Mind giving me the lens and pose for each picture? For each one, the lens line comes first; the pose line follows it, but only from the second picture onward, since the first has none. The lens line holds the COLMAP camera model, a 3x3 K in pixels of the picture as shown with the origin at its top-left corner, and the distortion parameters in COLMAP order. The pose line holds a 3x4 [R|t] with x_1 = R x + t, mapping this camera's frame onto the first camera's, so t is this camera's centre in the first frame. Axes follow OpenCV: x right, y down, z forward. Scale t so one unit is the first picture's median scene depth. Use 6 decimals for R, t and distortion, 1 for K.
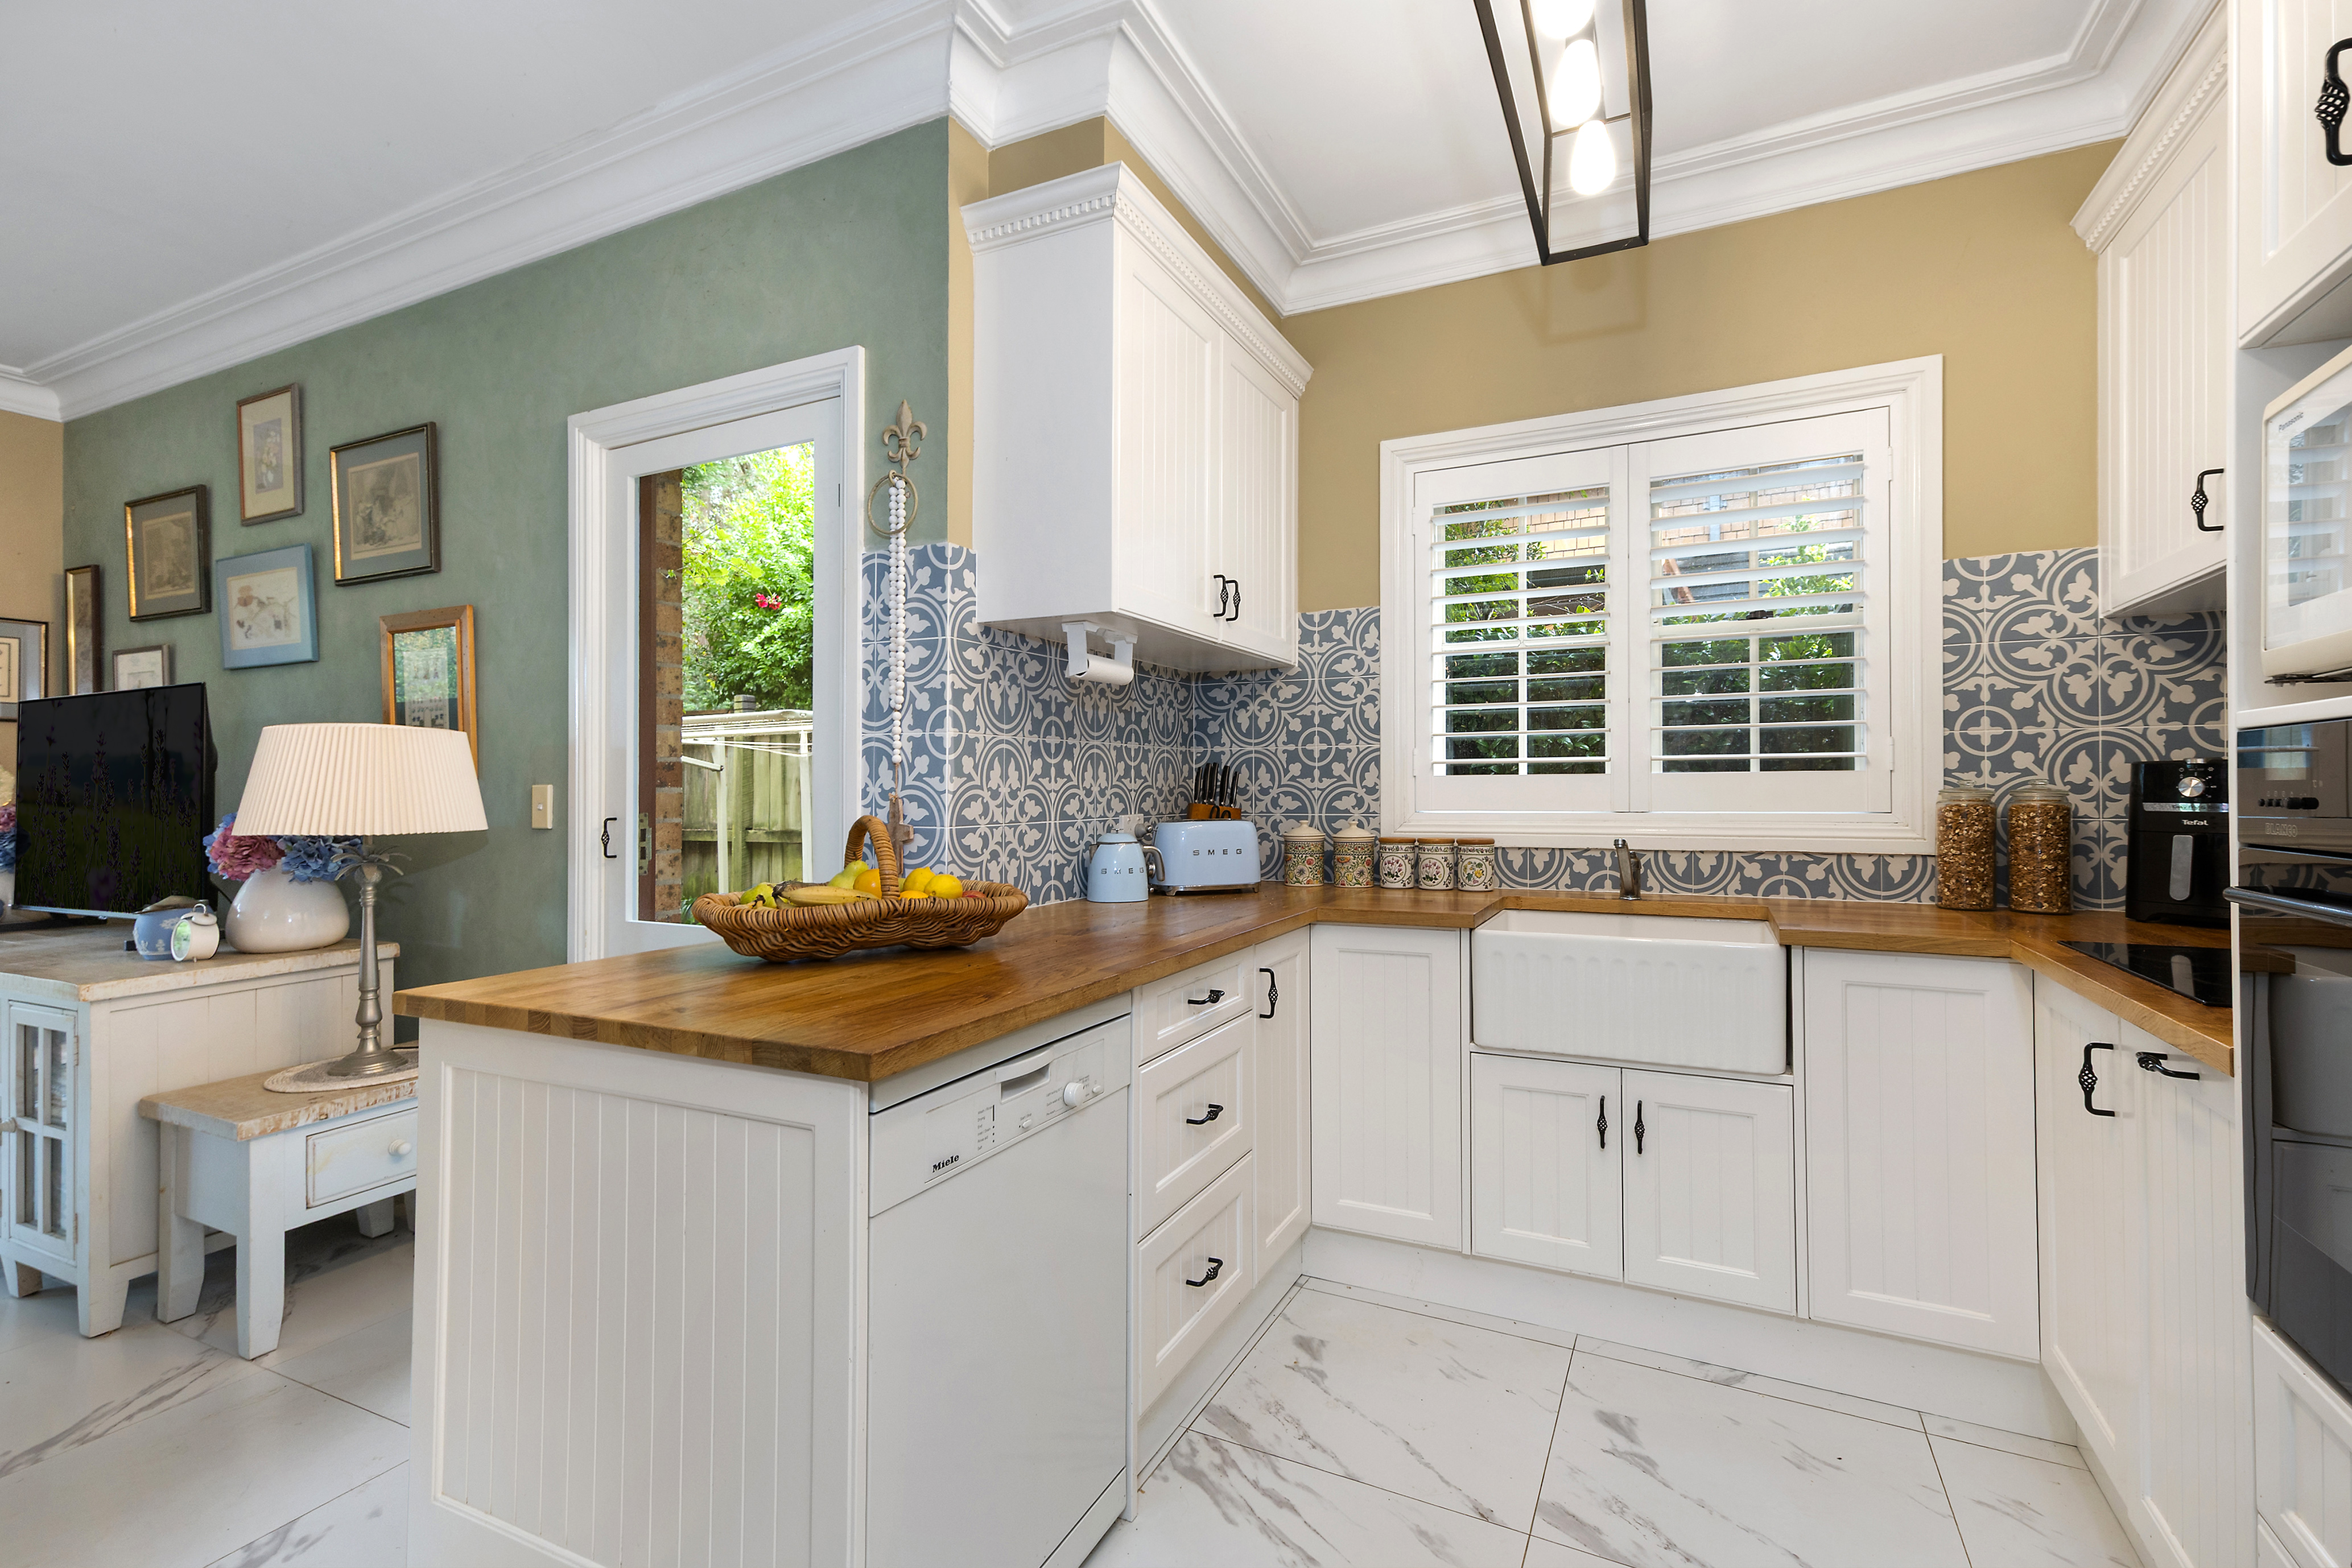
lens RADIAL K [[1061.6, 0, 1178.4], [0, 1061.6, 779.5], [0, 0, 1]] dist [0.012621, 0.000402]
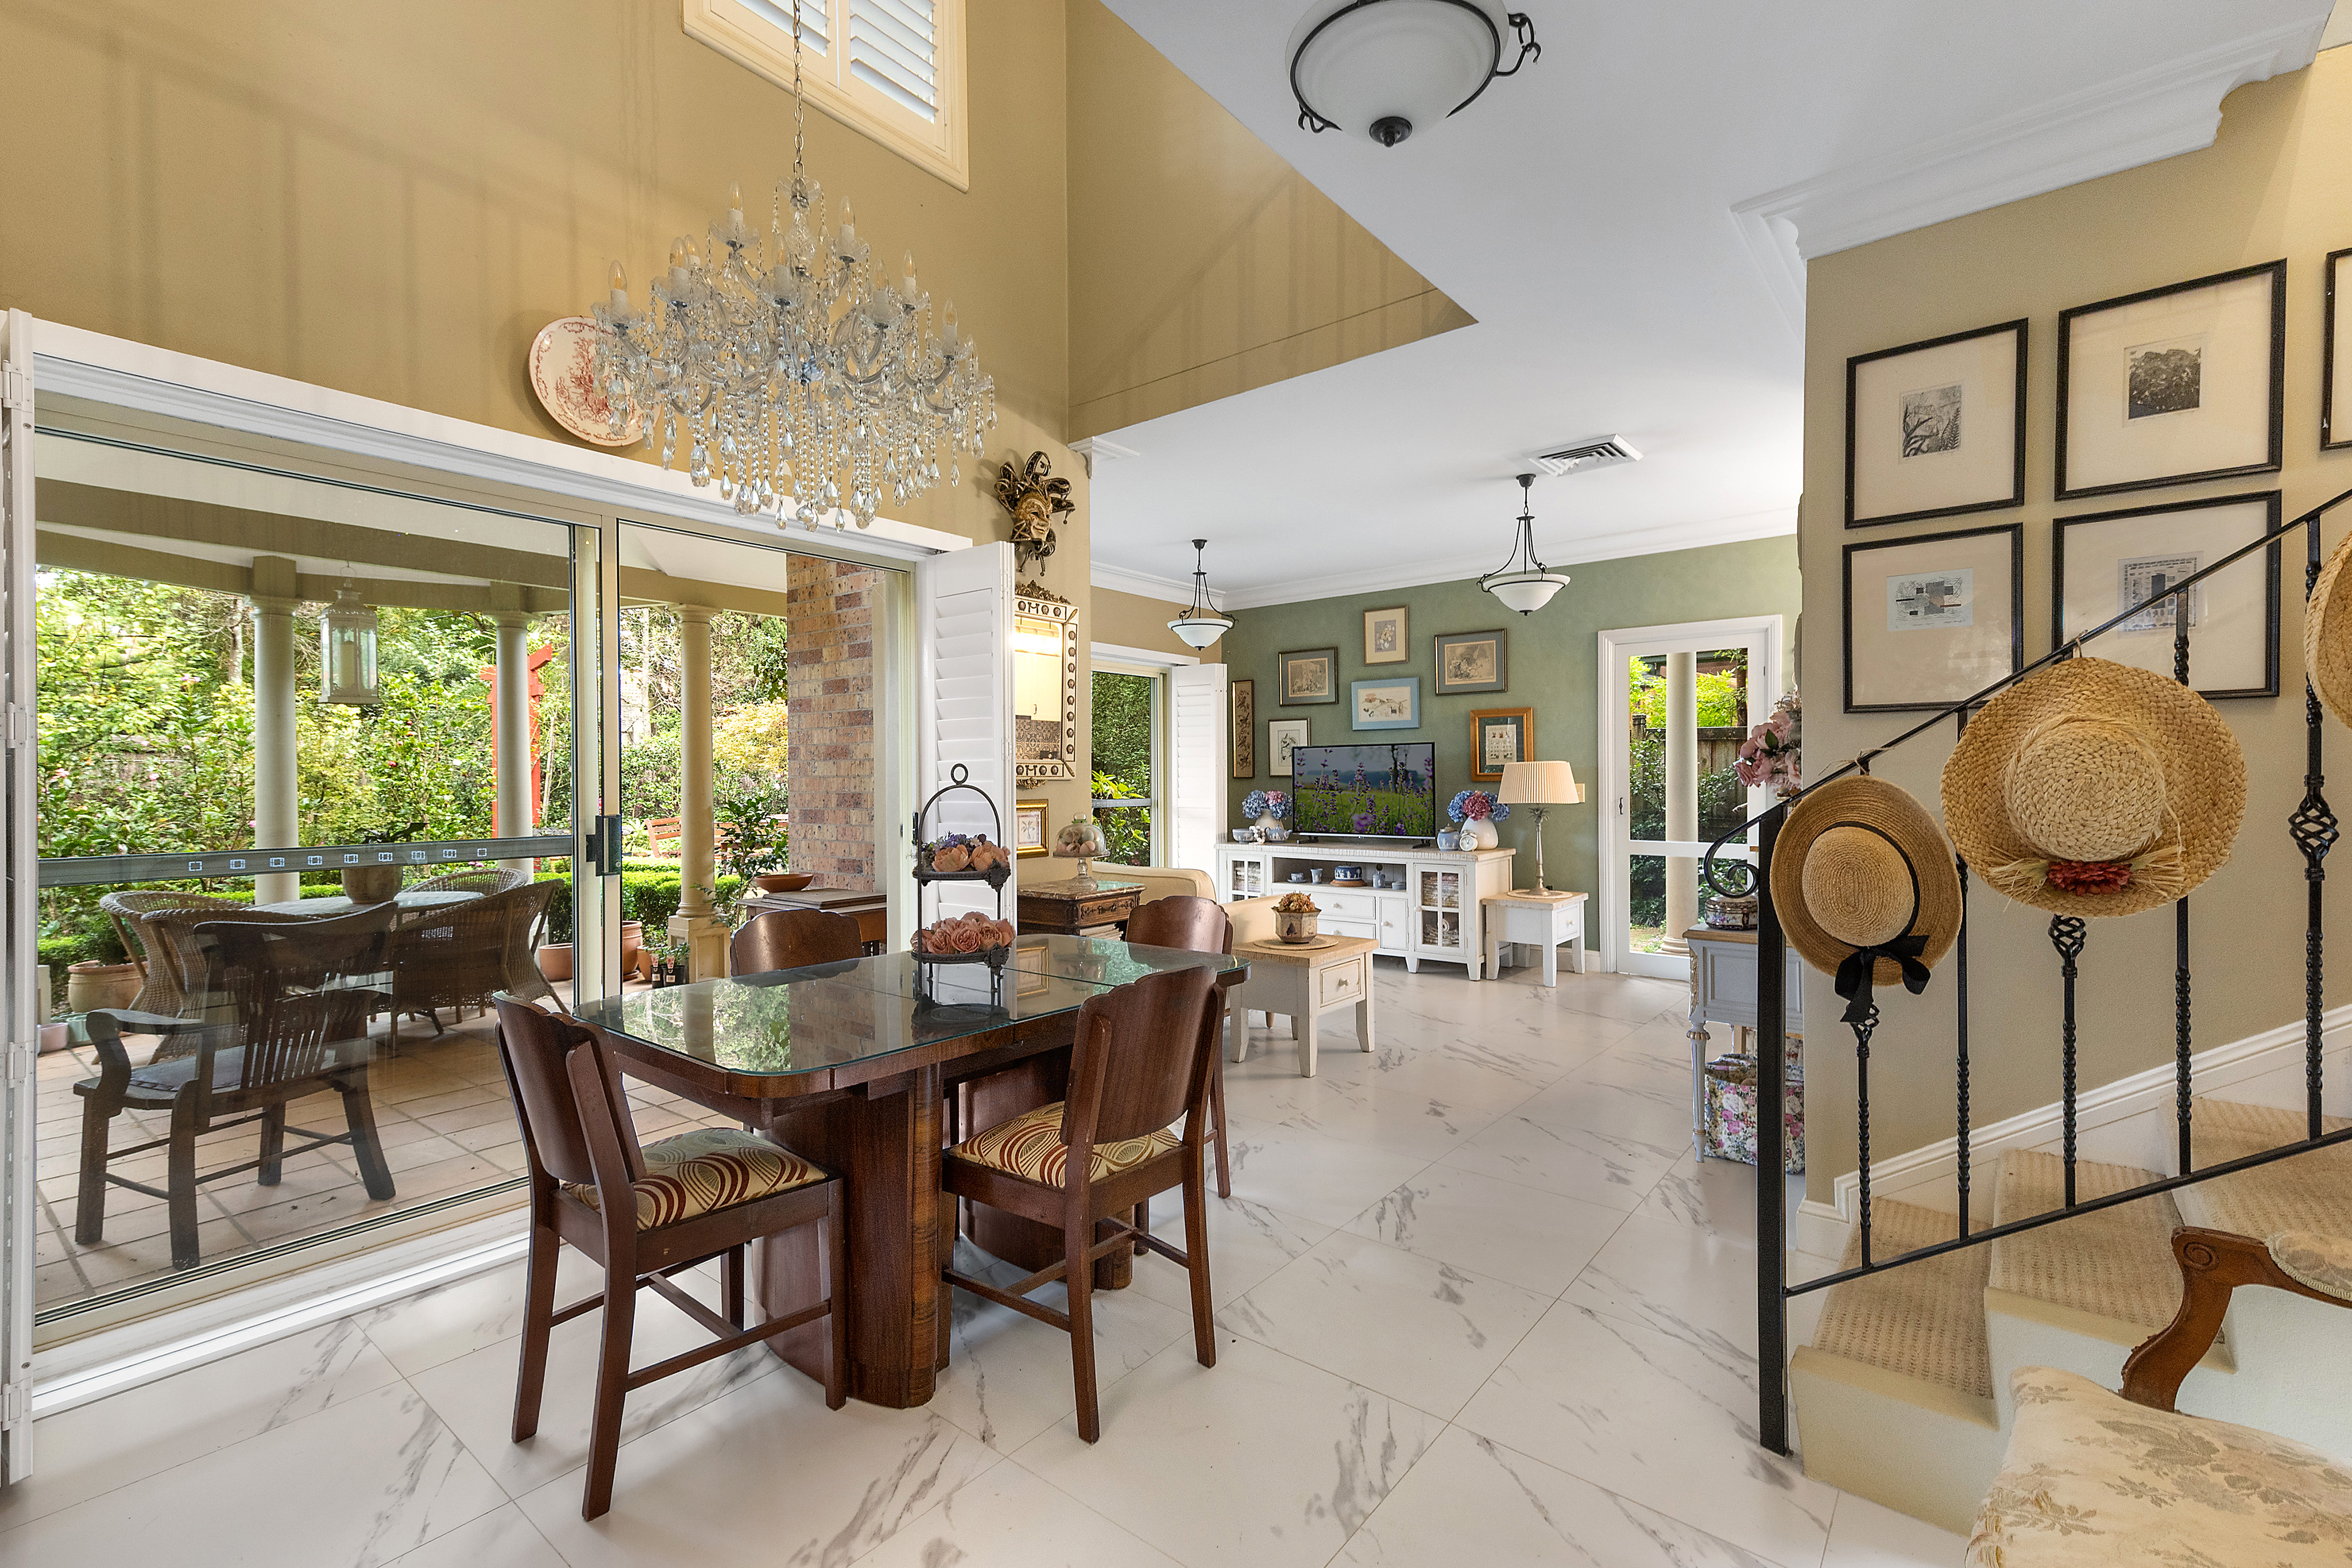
lens RADIAL K [[1061.6, 0, 1176.1], [0, 1061.6, 785.7], [0, 0, 1]] dist [0.012621, 0.000402]
pose [[0.973844, 0.002455, -0.227206, -0.837193], [0.000670, 0.999906, 0.013672, -0.020619], [0.227218, -0.013467, 0.973751, -1.380386]]
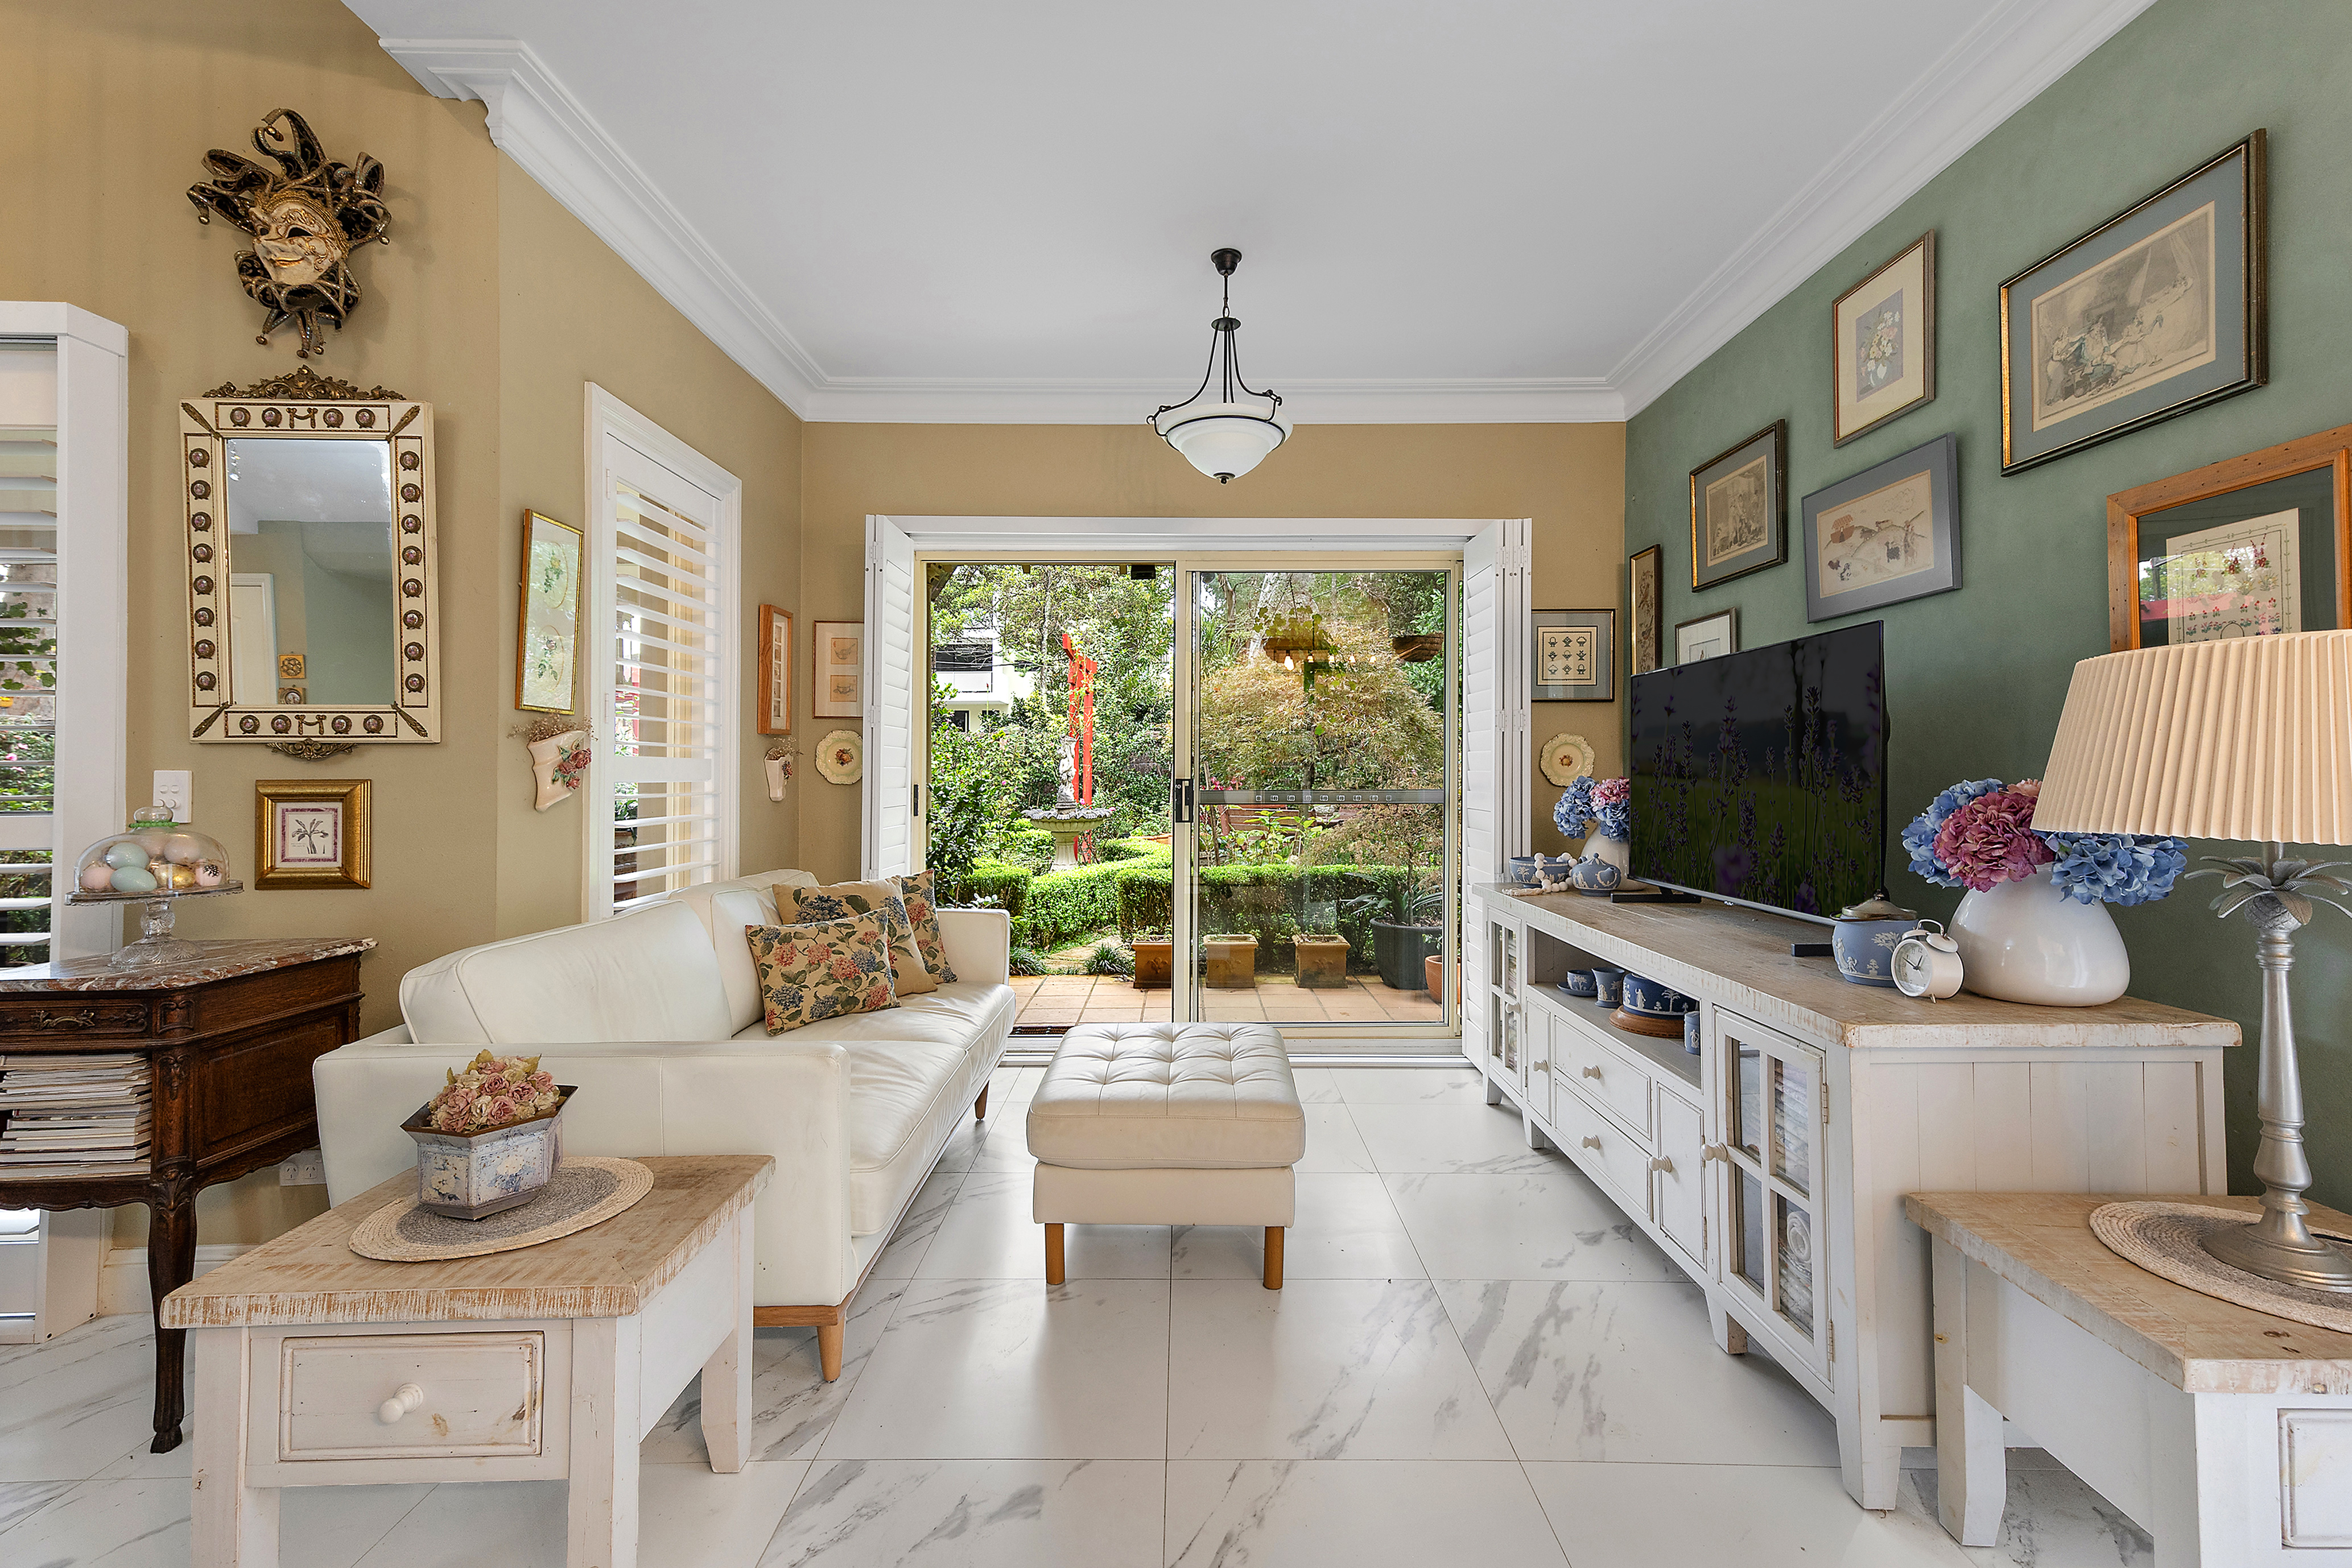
lens RADIAL K [[960.6, 0, 1180.0], [0, 960.6, 768.0], [0, 0, 1]] dist [-0.004720, -0.000355]
pose [[0.432929, 0.003788, -0.901420, -0.463028], [0.005838, 0.999958, 0.007005, 0.007612], [0.901409, -0.008295, 0.432889, 0.230475]]
